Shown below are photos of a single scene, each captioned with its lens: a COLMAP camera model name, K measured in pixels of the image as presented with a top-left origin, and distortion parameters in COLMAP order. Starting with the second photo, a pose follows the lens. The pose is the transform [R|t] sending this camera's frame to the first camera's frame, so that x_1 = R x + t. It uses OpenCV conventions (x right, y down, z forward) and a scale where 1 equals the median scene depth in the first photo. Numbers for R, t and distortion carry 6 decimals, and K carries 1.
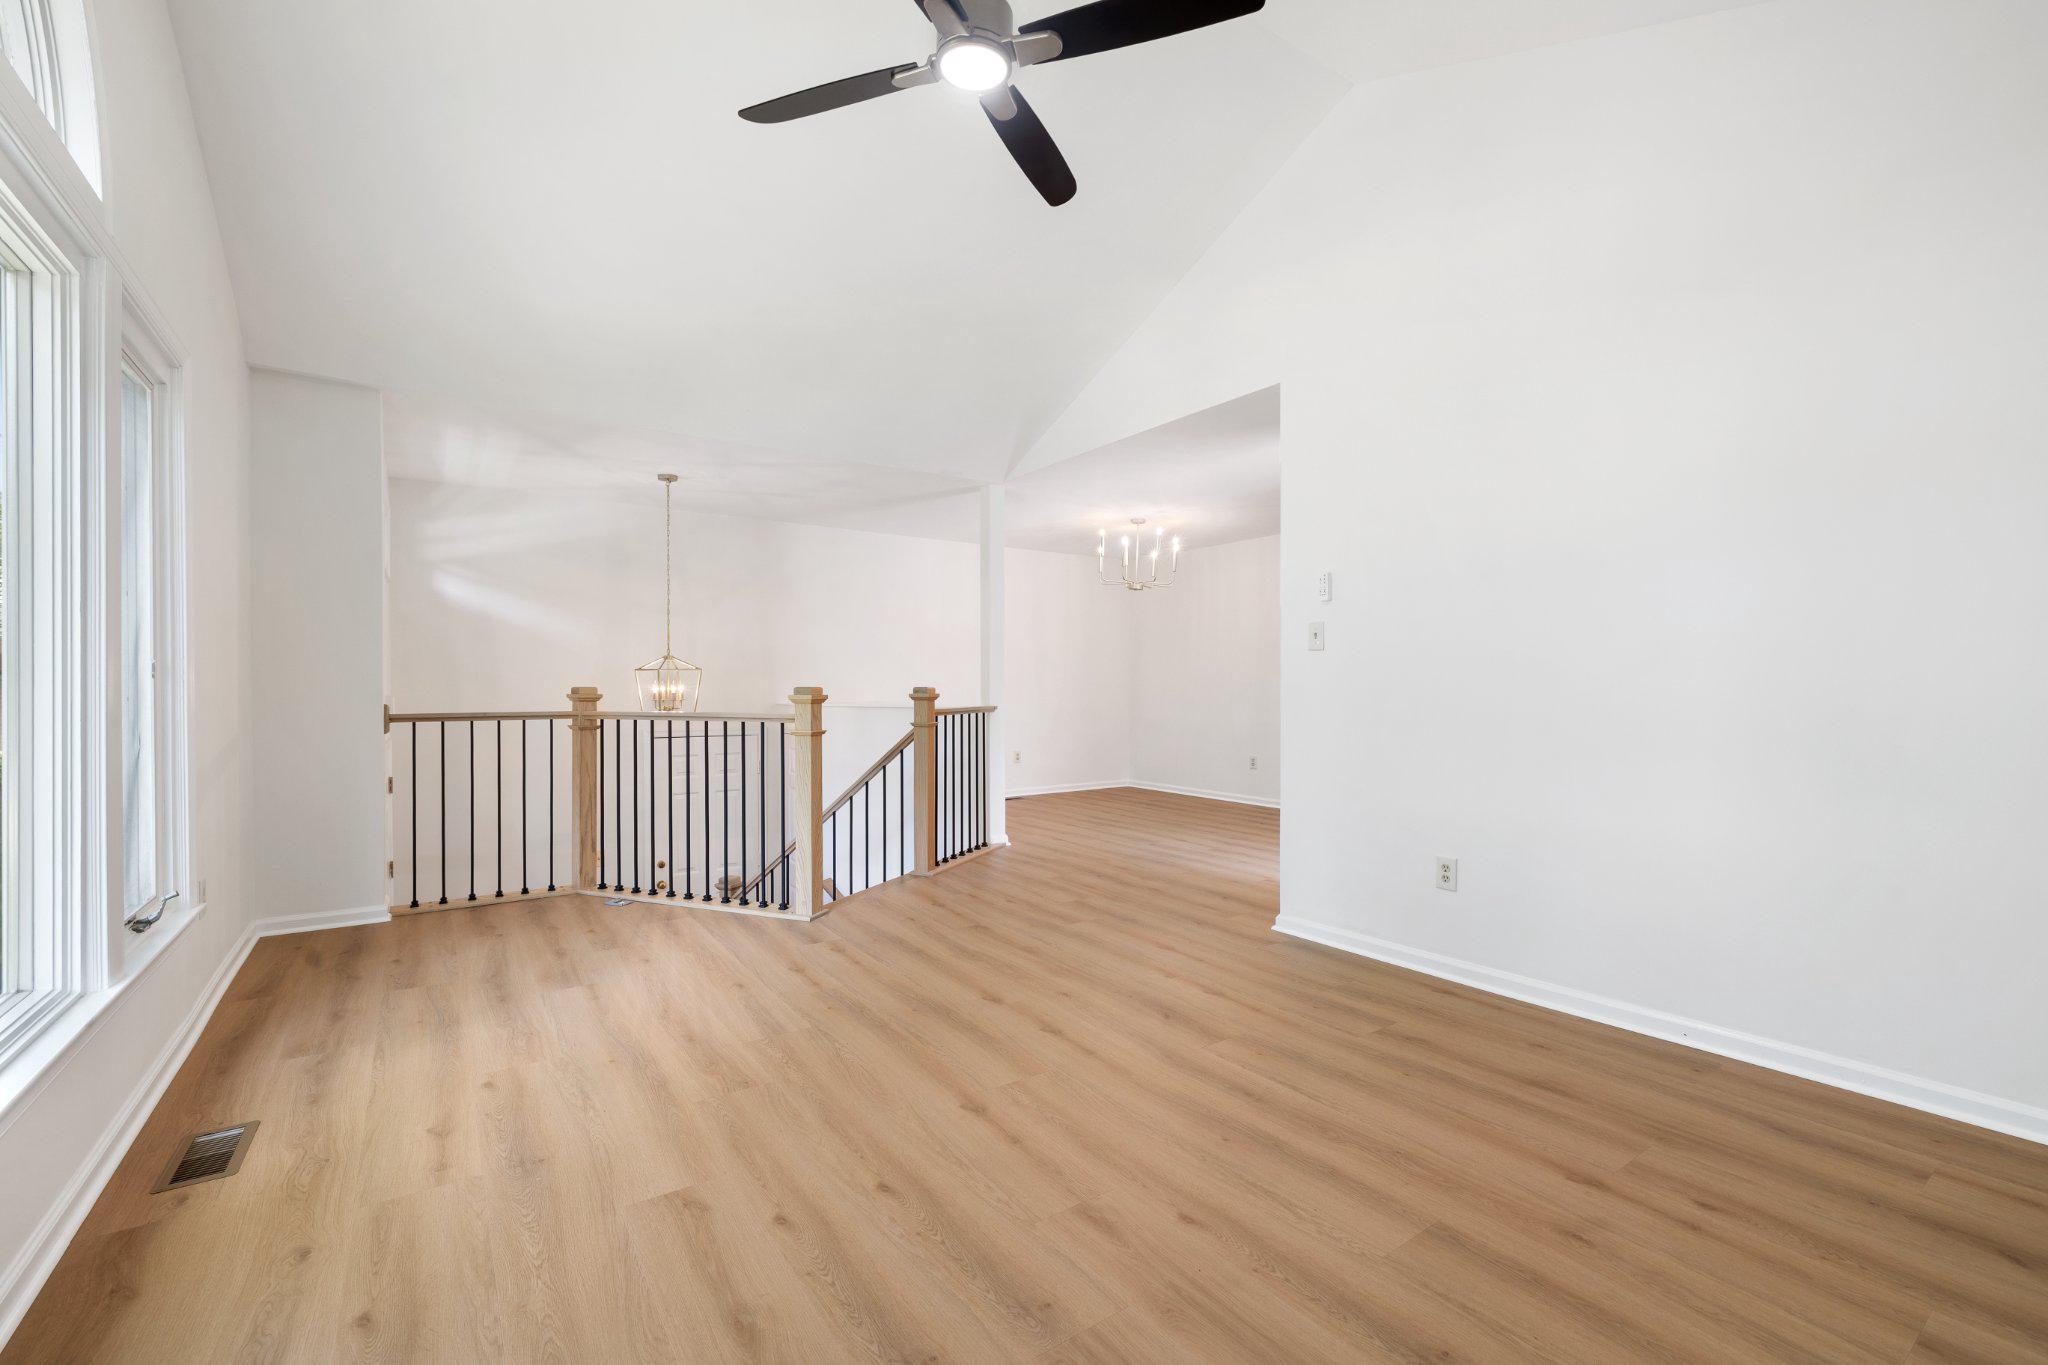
lens RADIAL K [[869.5, 0, 1027.0], [0, 869.5, 692.5], [0, 0, 1]] dist [0.002214, 0.000061]
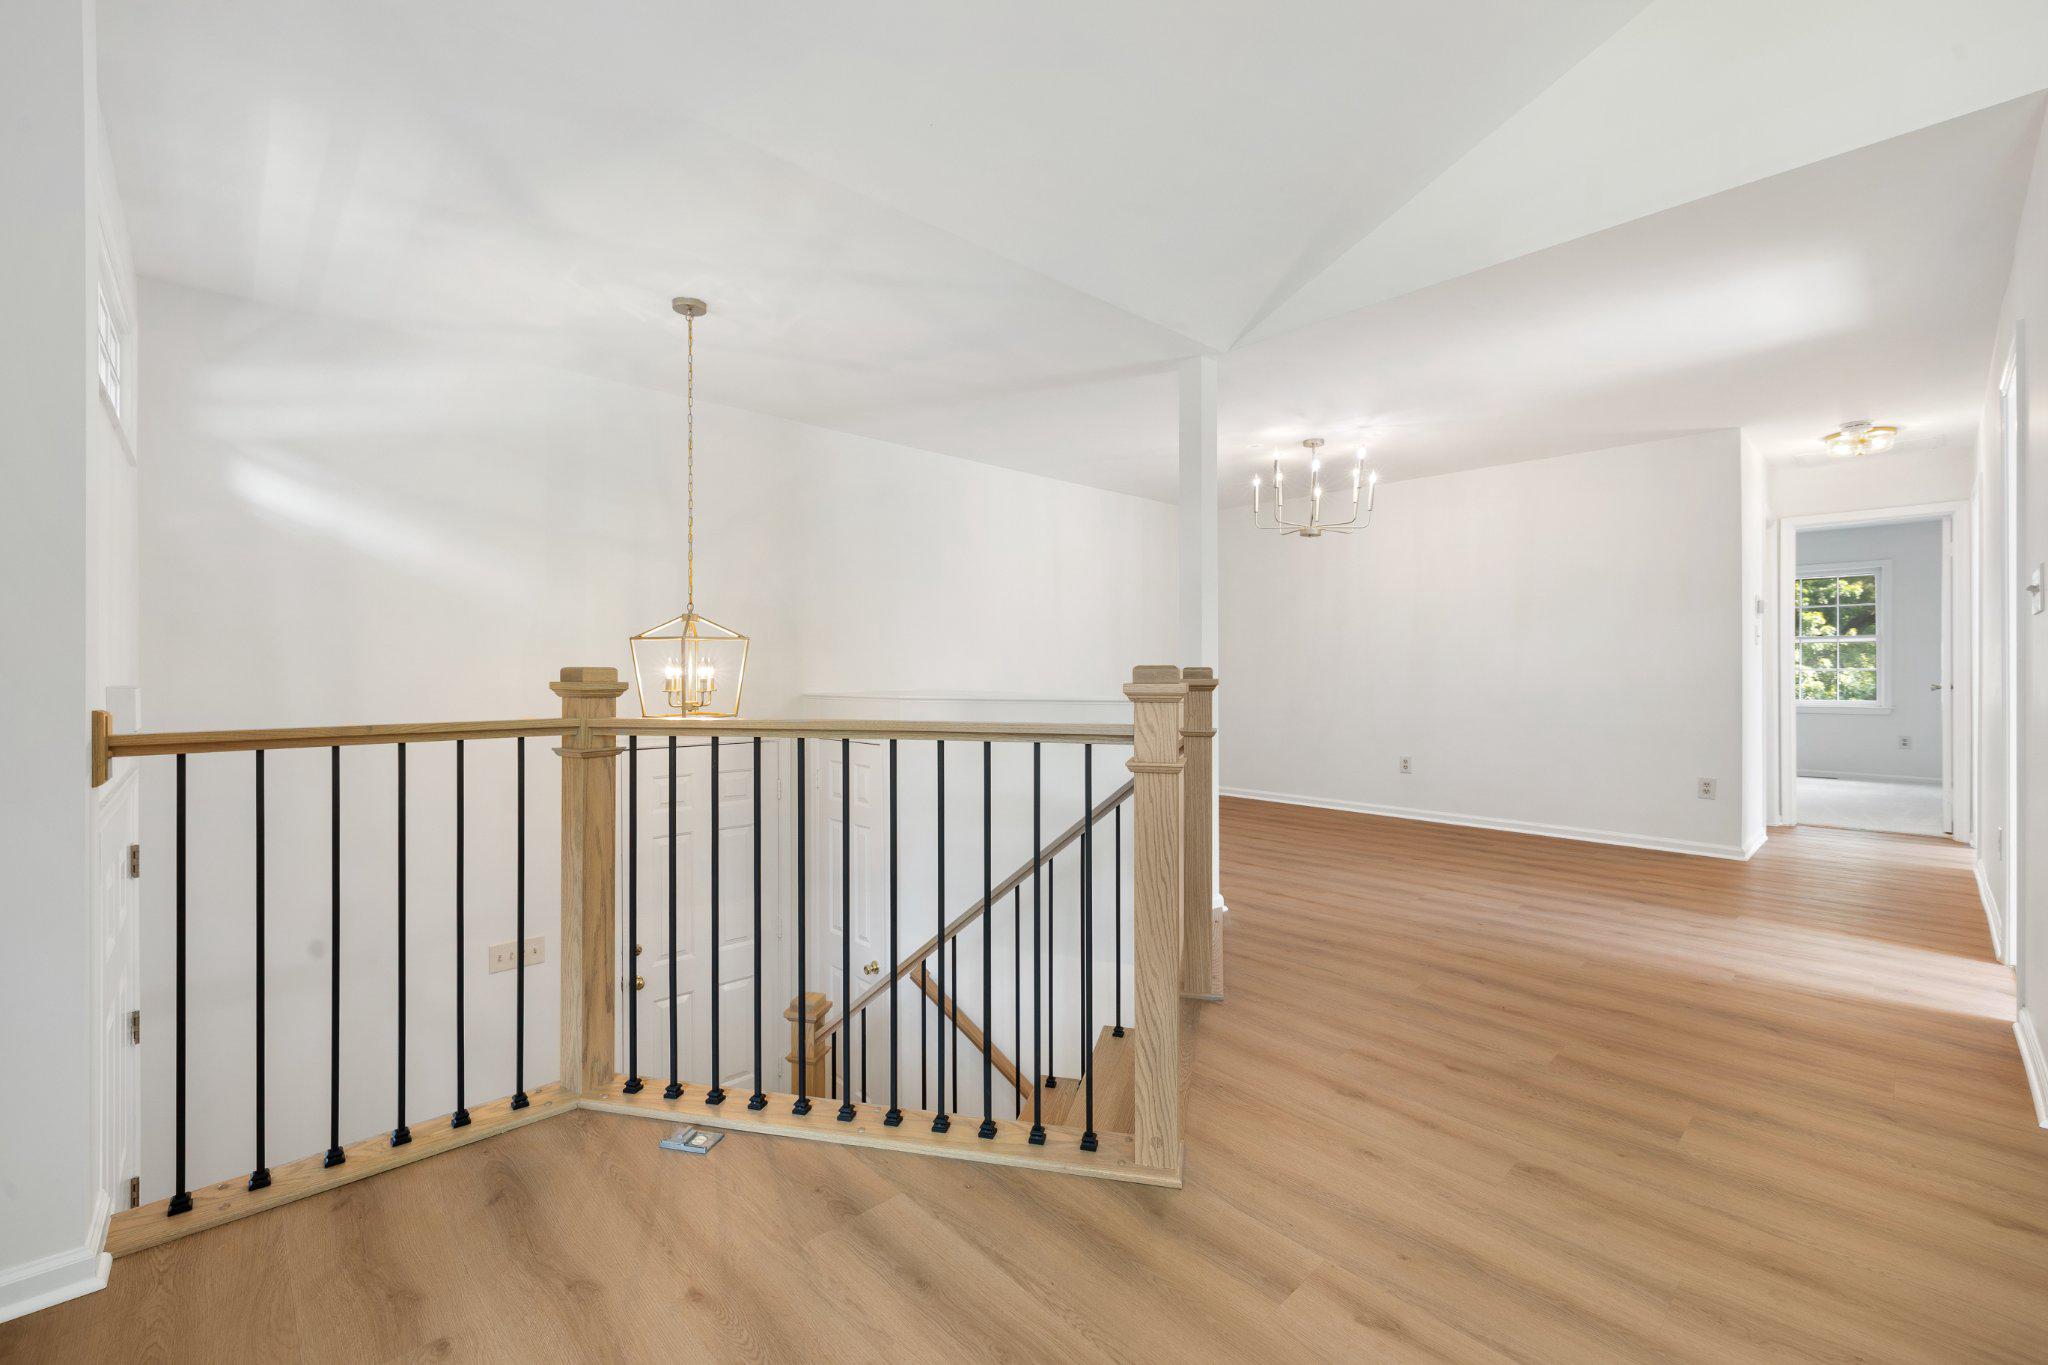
lens RADIAL K [[856.5, 0, 1025.2], [0, 856.5, 672.9], [0, 0, 1]] dist [0.001631, 0.000320]
pose [[0.988097, -0.001864, 0.153822, -0.350345], [0.002482, 0.999990, -0.003824, -0.000939], [-0.153813, 0.004160, 0.988091, 0.505870]]
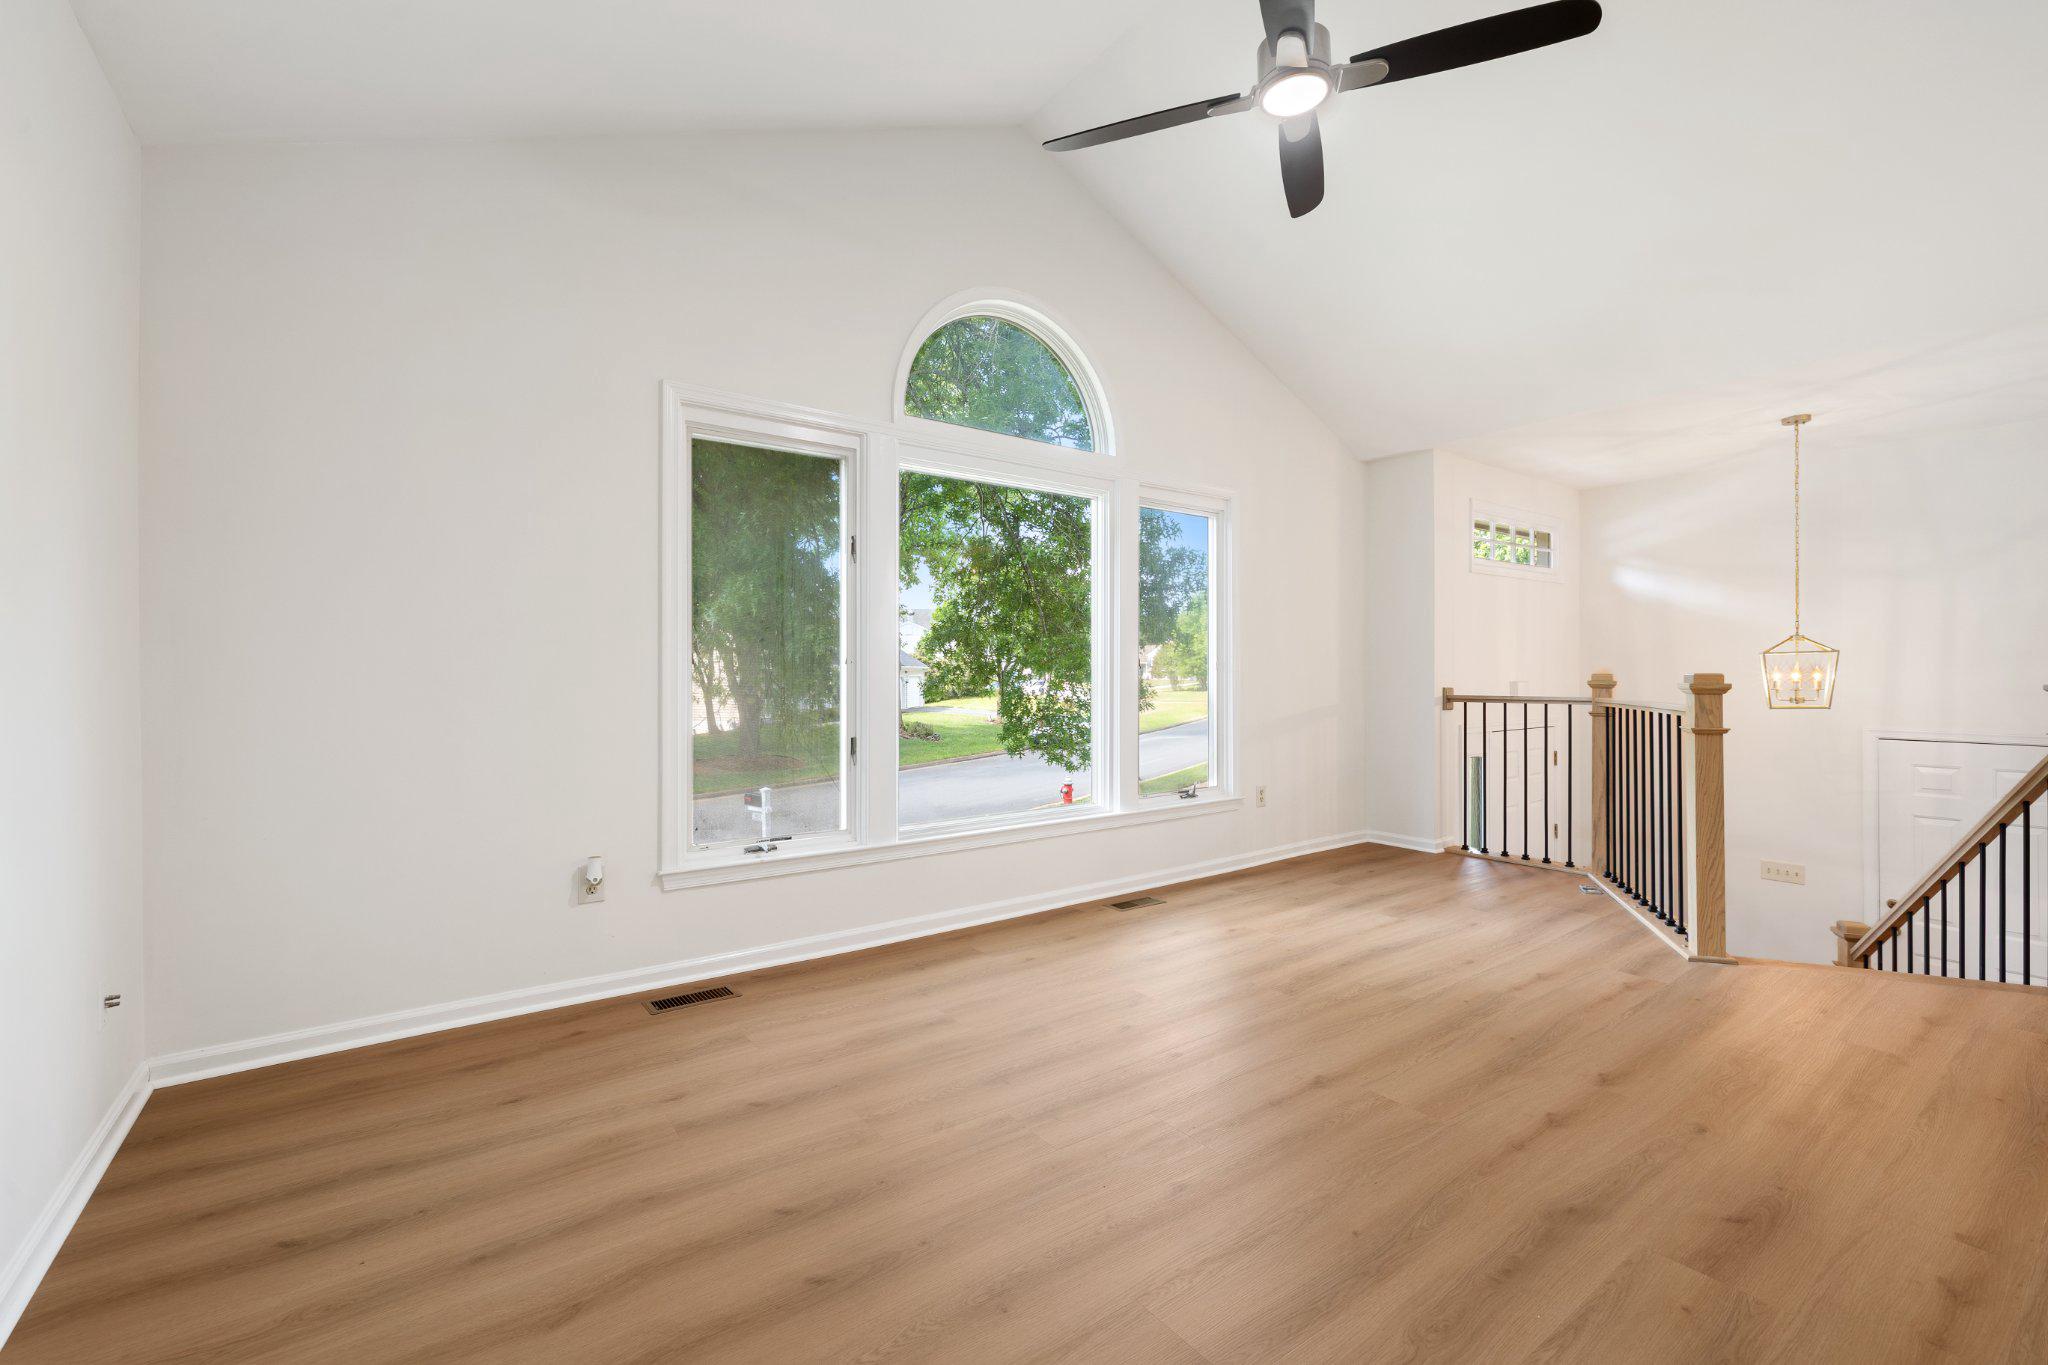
lens RADIAL K [[856.5, 0, 1025.2], [0, 856.5, 672.9], [0, 0, 1]] dist [0.001631, 0.000320]
pose [[0.021582, -0.002646, -0.999764, 0.479803], [-0.002669, 0.999993, -0.002704, -0.002884], [0.999764, 0.002727, 0.021575, 0.314874]]
